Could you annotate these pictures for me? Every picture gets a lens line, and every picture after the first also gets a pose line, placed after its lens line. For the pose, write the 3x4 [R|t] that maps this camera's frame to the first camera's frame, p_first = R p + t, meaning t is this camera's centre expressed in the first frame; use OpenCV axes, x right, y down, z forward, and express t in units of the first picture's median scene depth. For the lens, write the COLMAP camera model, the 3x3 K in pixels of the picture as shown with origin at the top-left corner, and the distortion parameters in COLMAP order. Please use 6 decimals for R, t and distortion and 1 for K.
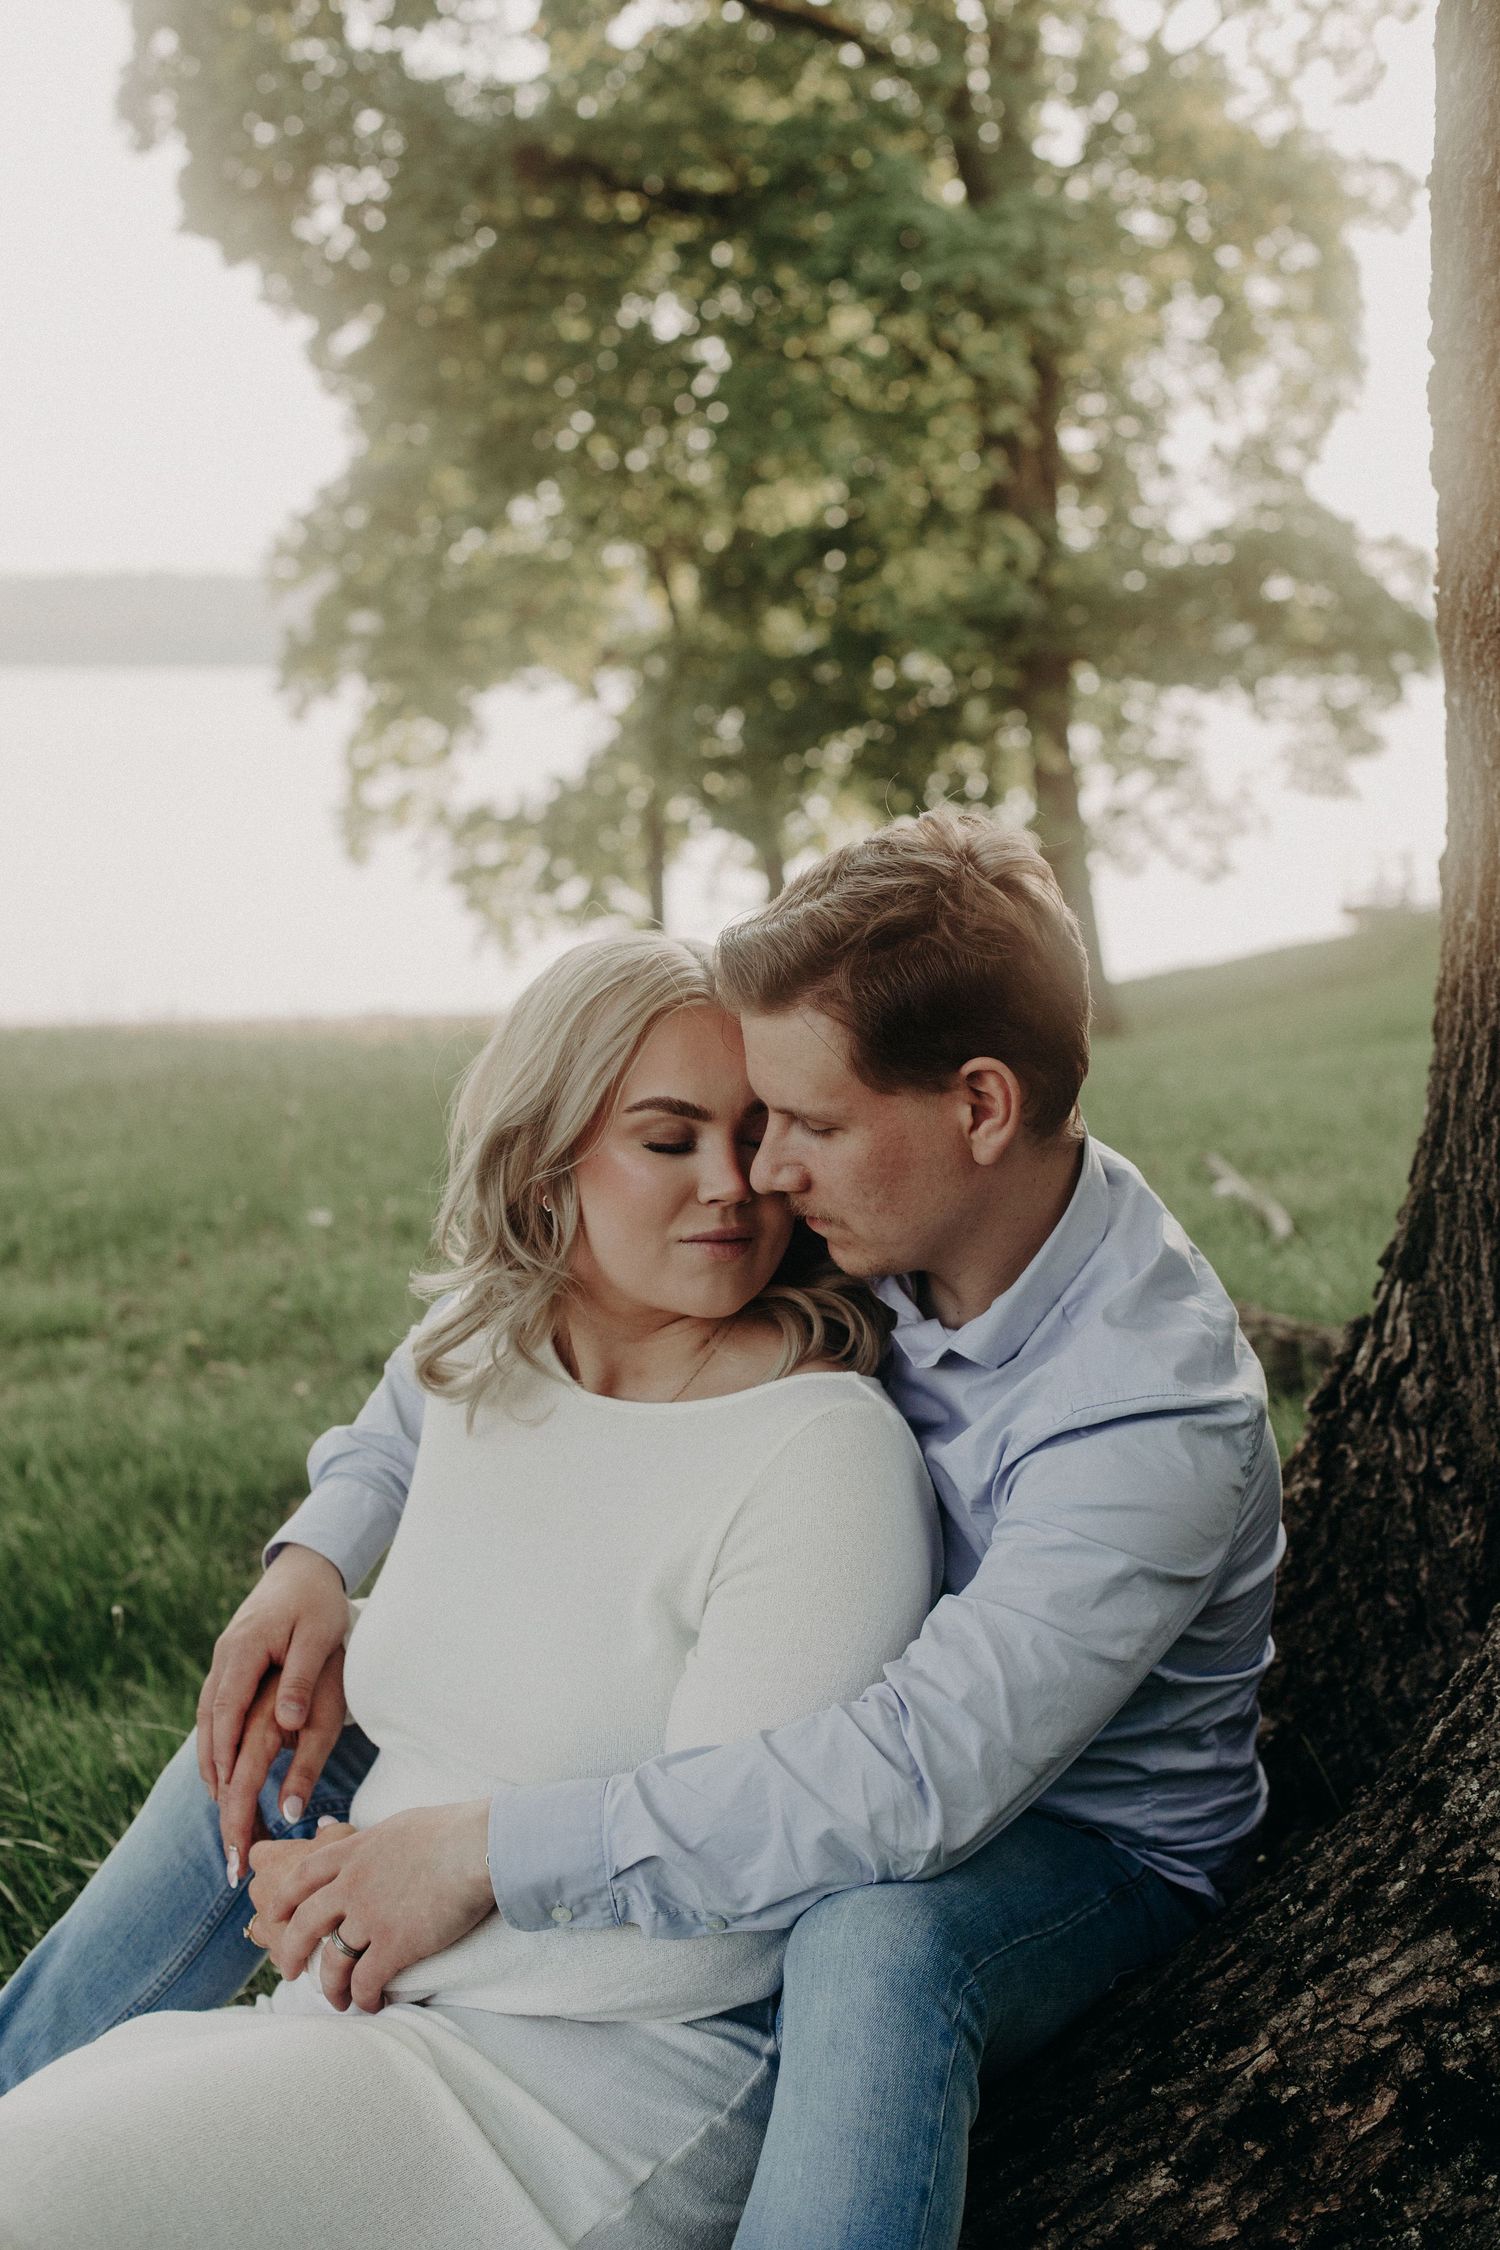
lens RADIAL K [[3326.9, 0, 752.2], [0, 3326.9, 1121.0], [0, 0, 1]] dist [-0.116178, 0.000000]
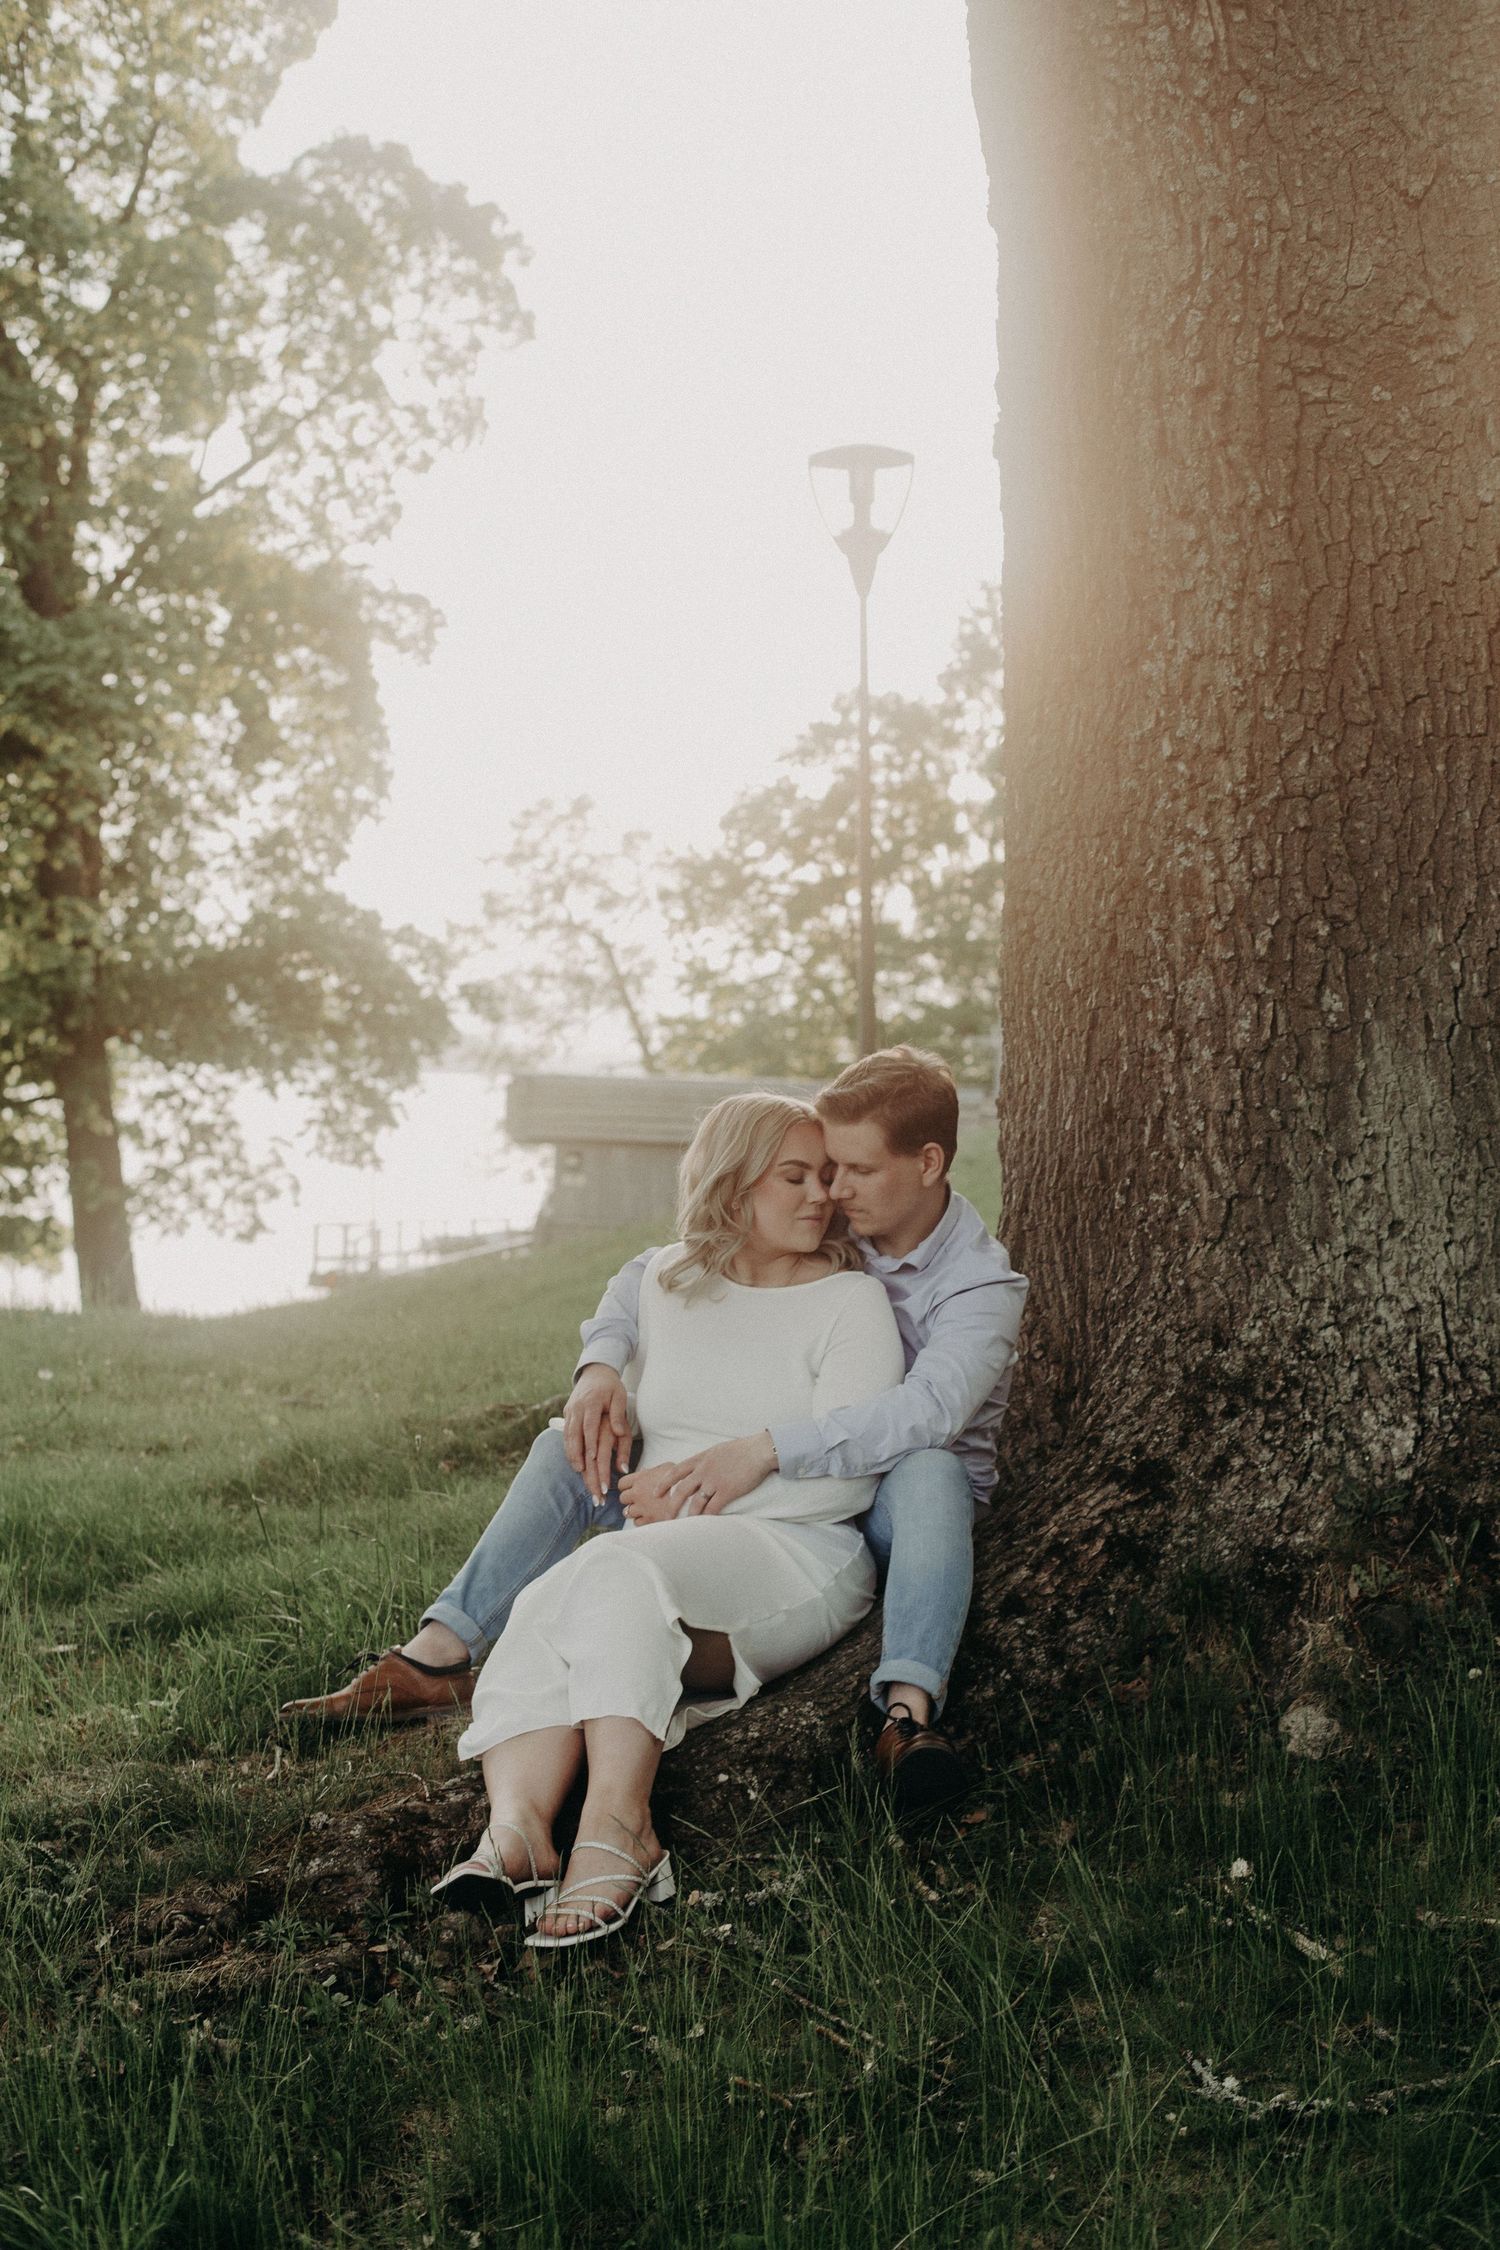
lens RADIAL K [[3326.9, 0, 749.2], [0, 3326.9, 1127.8], [0, 0, 1]] dist [-0.116178, 0.000000]
pose [[0.947983, 0.017315, 0.317850, -0.829682], [0.018942, 0.993682, -0.110625, 0.237480], [-0.317757, 0.110891, 0.941665, -1.288645]]
